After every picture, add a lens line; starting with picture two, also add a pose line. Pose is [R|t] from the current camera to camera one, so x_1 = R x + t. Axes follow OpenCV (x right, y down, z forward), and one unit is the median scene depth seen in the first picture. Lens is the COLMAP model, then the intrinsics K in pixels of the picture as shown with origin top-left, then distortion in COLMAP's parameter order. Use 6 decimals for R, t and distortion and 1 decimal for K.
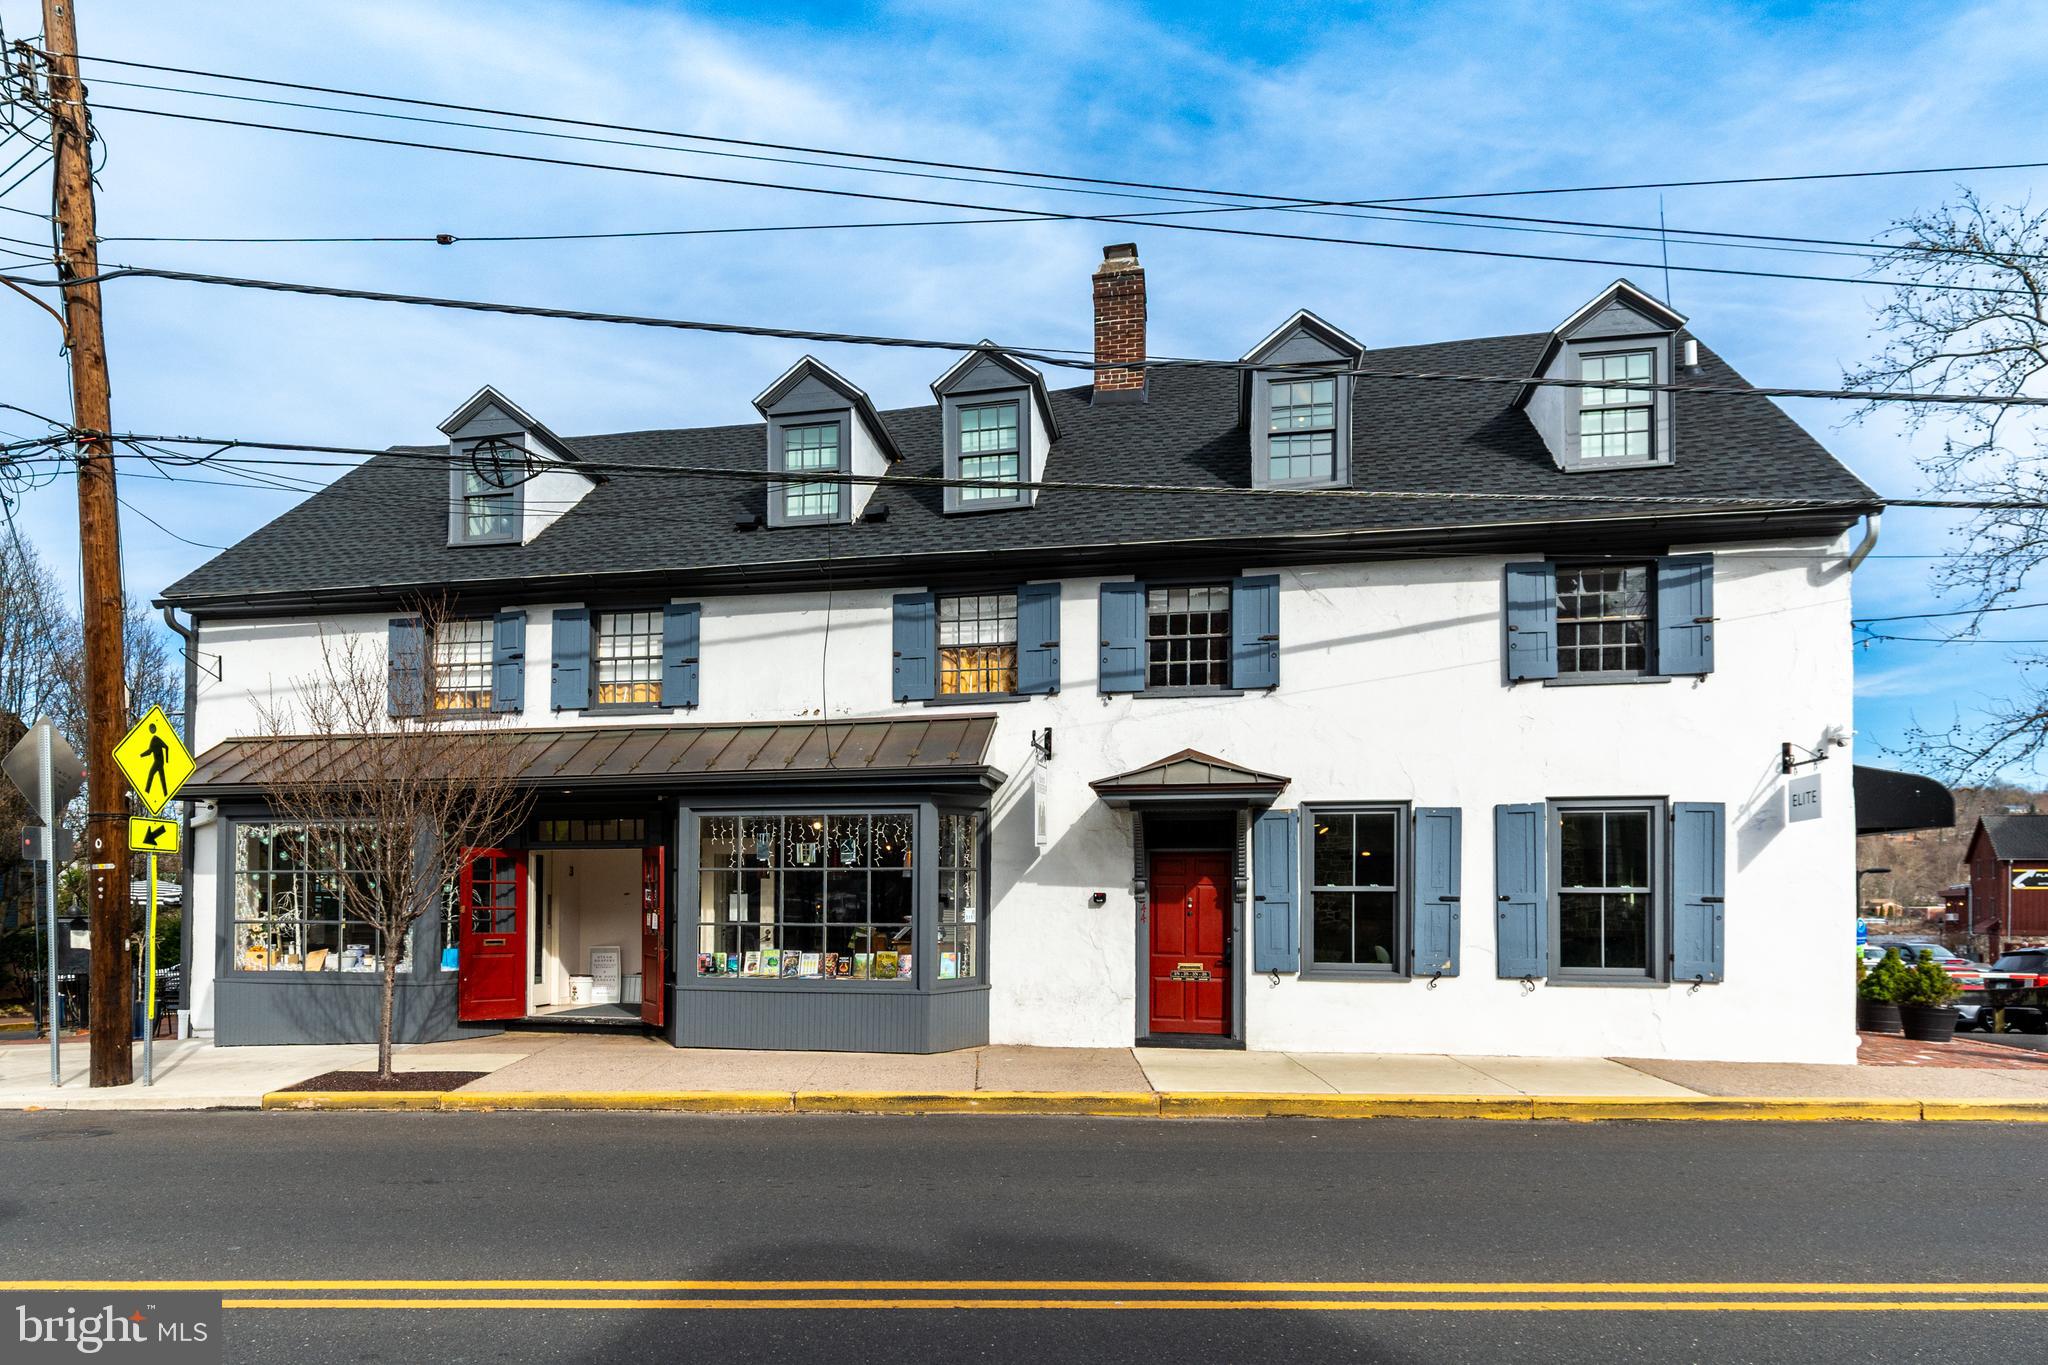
lens RADIAL K [[1119.9, 0, 1023.2], [0, 1119.9, 699.2], [0, 0, 1]] dist [0.005450, -0.004590]
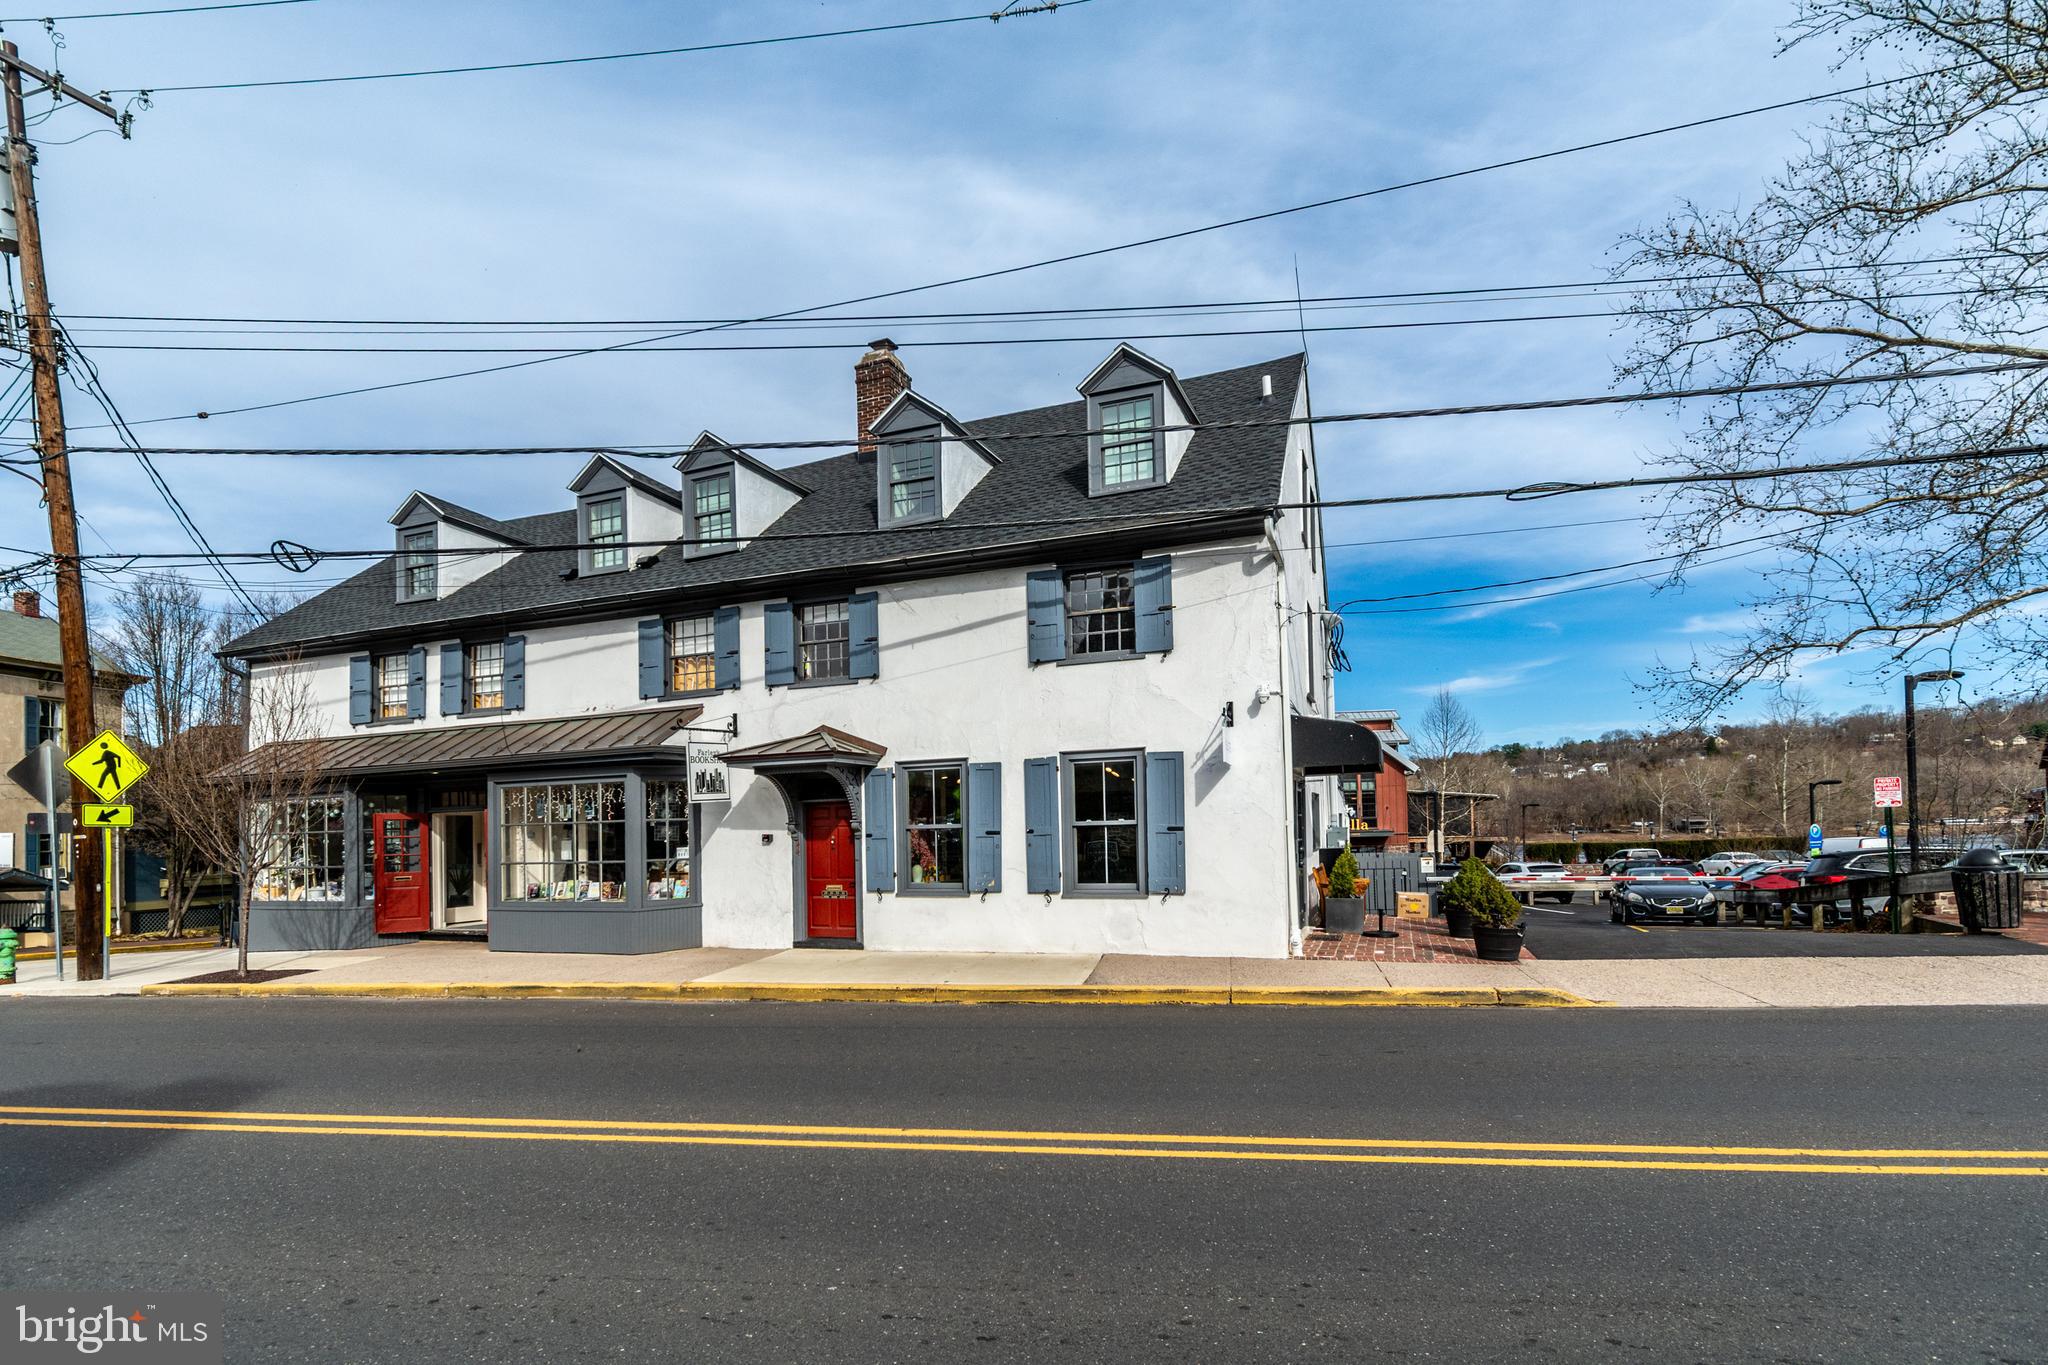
lens RADIAL K [[882.3, 0, 1023.2], [0, 882.3, 663.8], [0, 0, 1]] dist [0.002897, 0.000115]
pose [[0.987905, -0.054258, -0.145257, 0.564069], [0.053322, 0.998524, -0.010337, -0.005455], [0.145604, 0.002466, 0.989340, -0.010282]]
